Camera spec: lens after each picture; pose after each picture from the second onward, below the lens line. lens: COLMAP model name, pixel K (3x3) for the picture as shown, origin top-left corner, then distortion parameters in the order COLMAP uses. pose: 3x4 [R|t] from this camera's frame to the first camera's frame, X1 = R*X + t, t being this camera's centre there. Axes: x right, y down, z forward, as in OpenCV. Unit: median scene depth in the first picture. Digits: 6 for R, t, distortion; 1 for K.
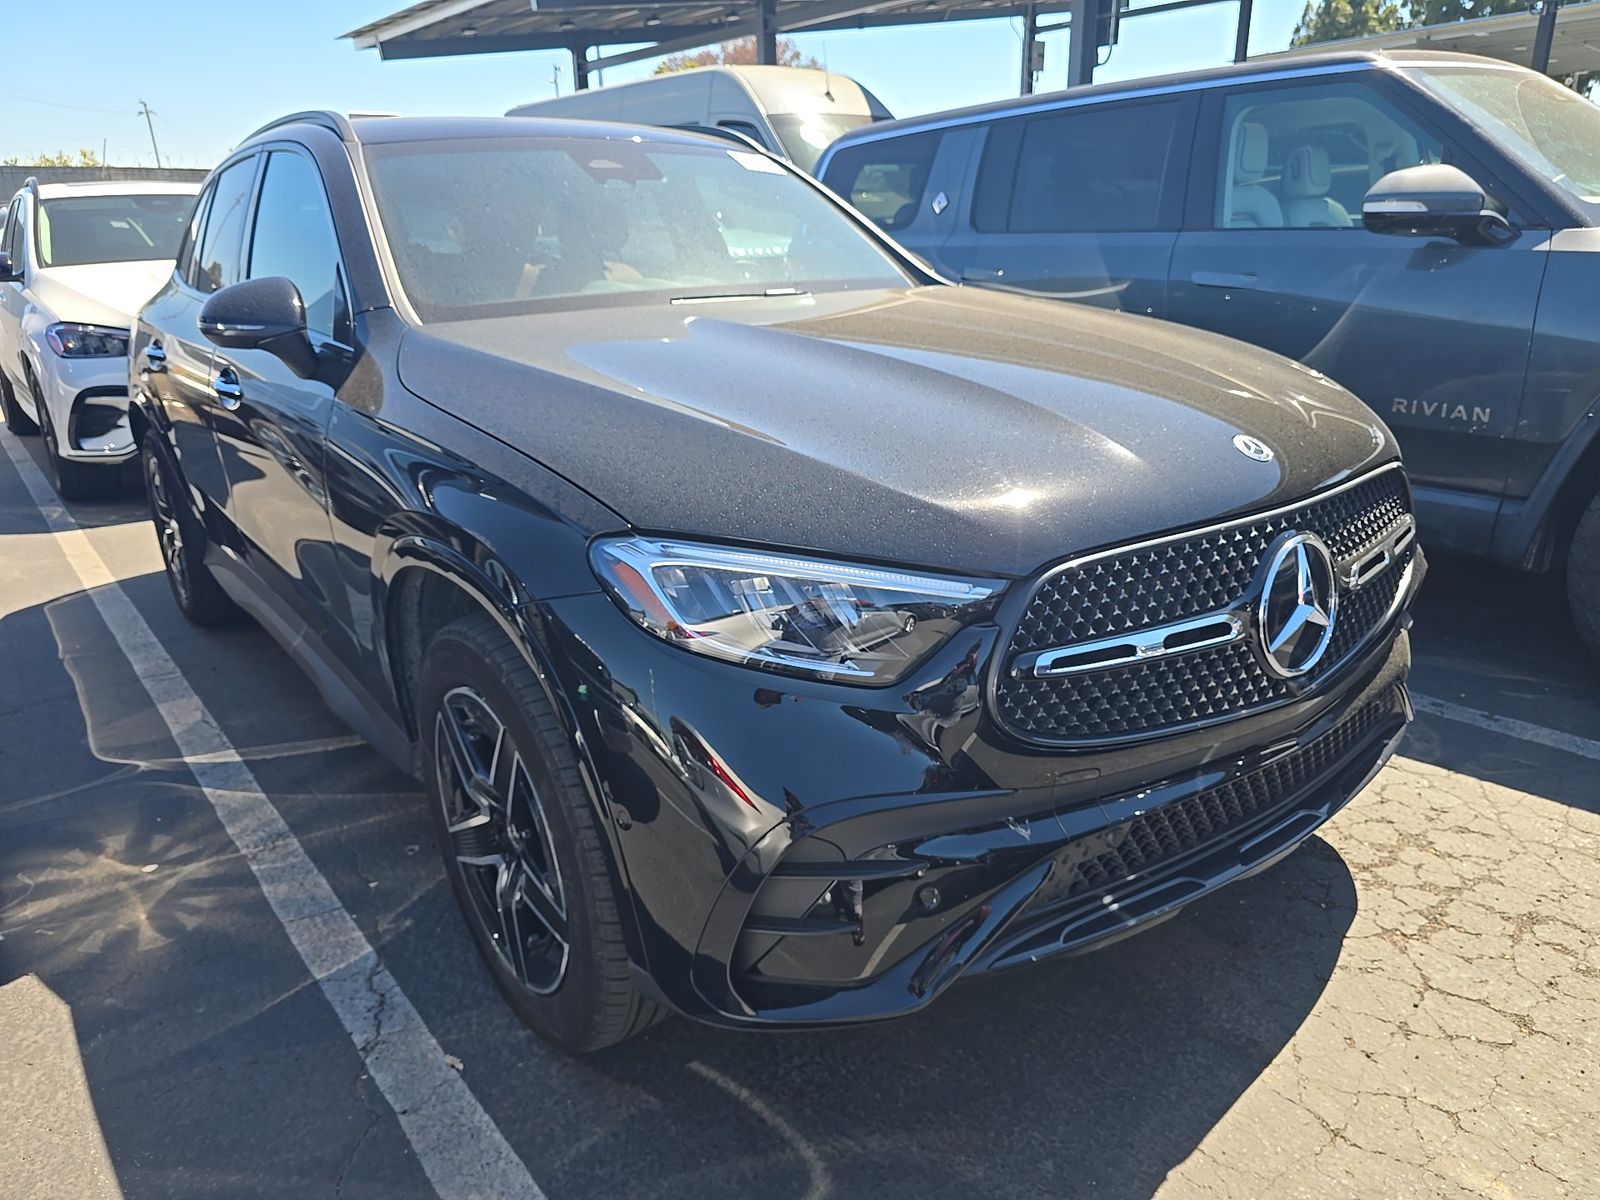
lens RADIAL K [[1065.3, 0, 800.0], [0, 1065.3, 600.0], [0, 0, 1]] dist [0.018287, -0.003610]
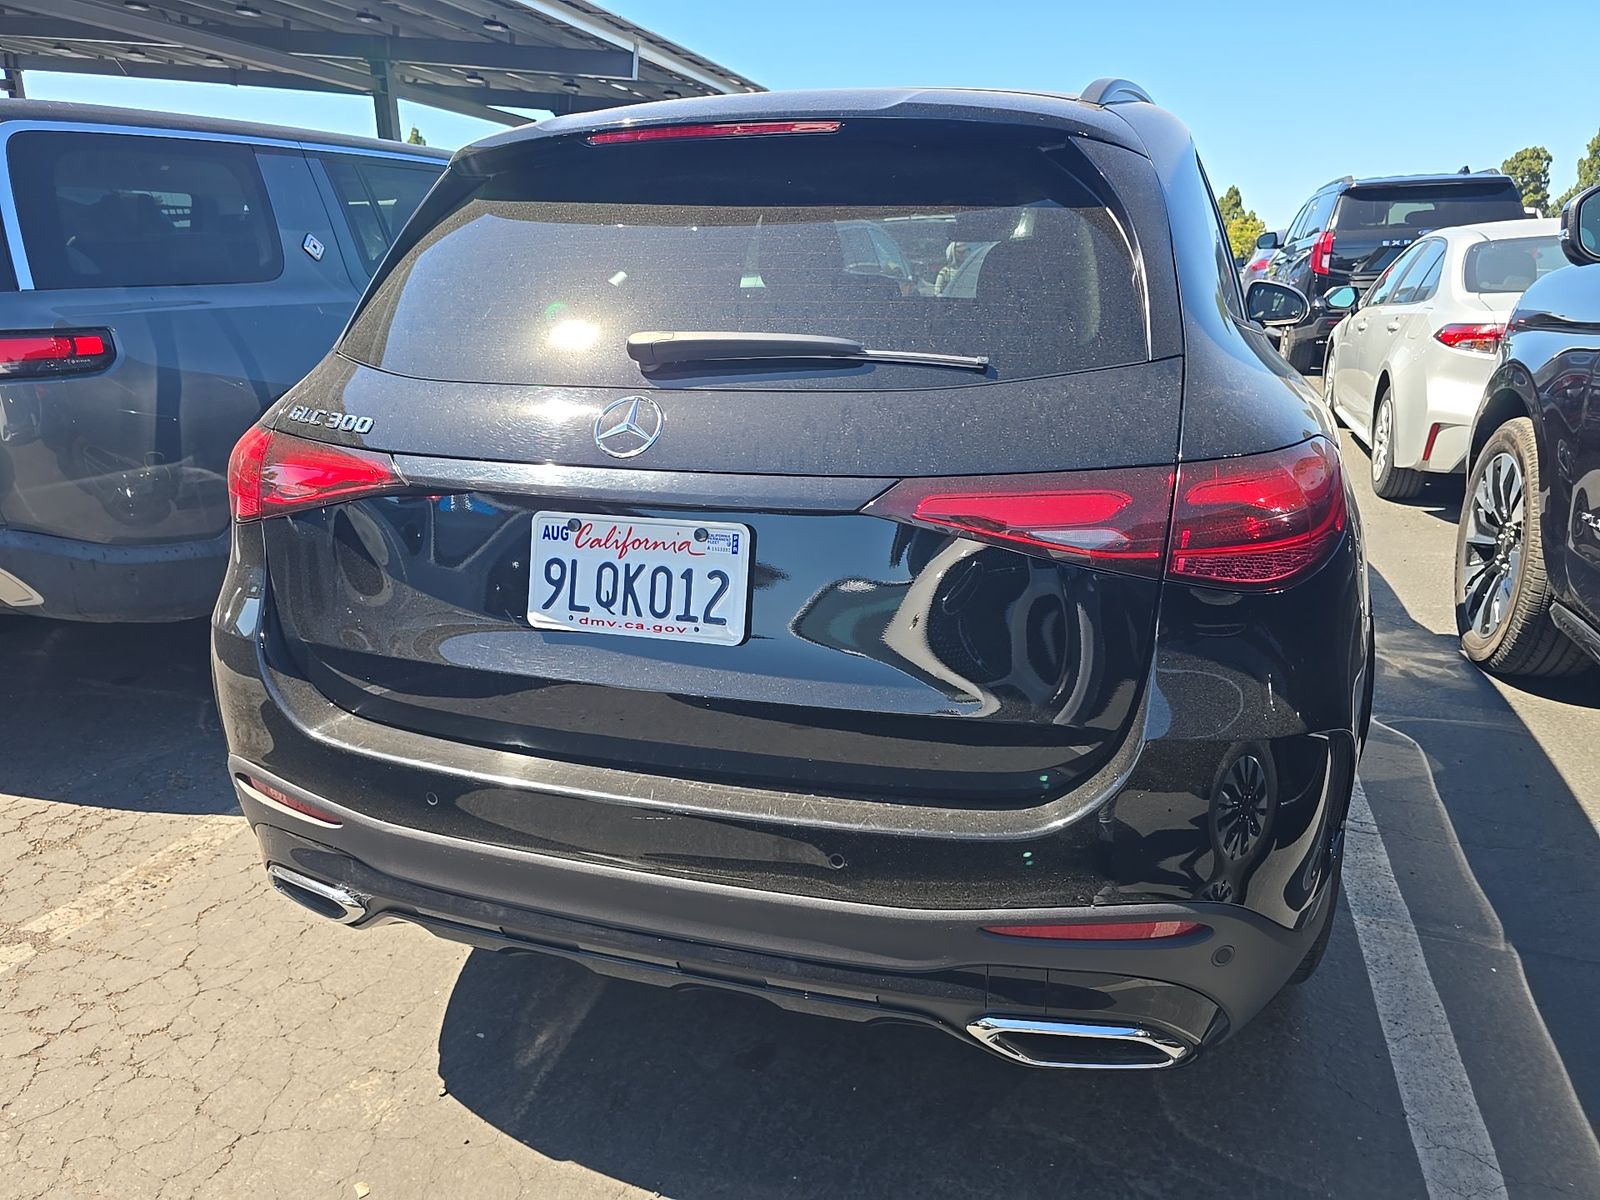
lens RADIAL K [[1051.0, 0, 782.4], [0, 1051.0, 606.0], [0, 0, 1]] dist [0.058792, -0.049888]
pose [[-0.532728, -0.230430, 0.814311, -1.231994], [0.316079, 0.838410, 0.444031, -0.671105], [-0.785044, 0.493934, -0.373811, 1.953197]]
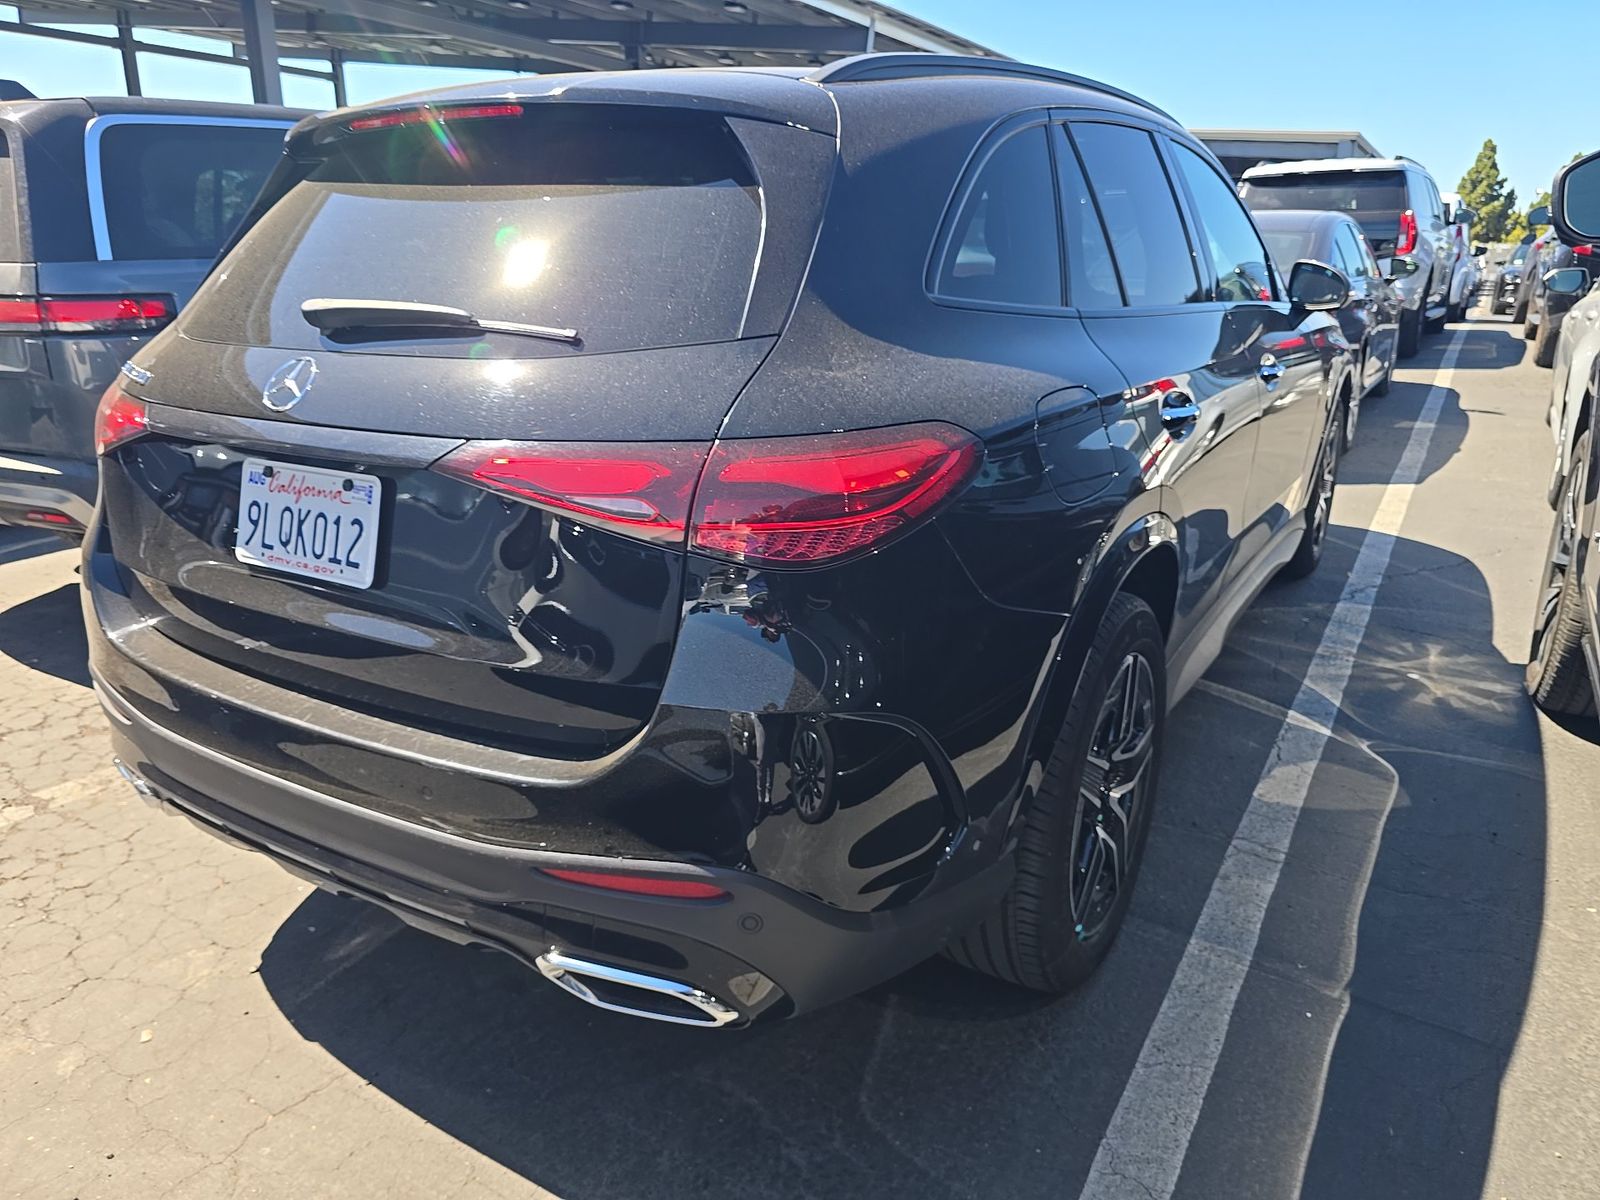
lens RADIAL K [[1065.3, 0, 800.0], [0, 1065.3, 600.0], [0, 0, 1]] dist [0.018287, -0.003610]
pose [[-0.329196, -0.274434, 0.903502, -1.395949], [0.341875, 0.857280, 0.384959, -0.571481], [-0.880200, 0.435611, -0.188391, 1.700902]]
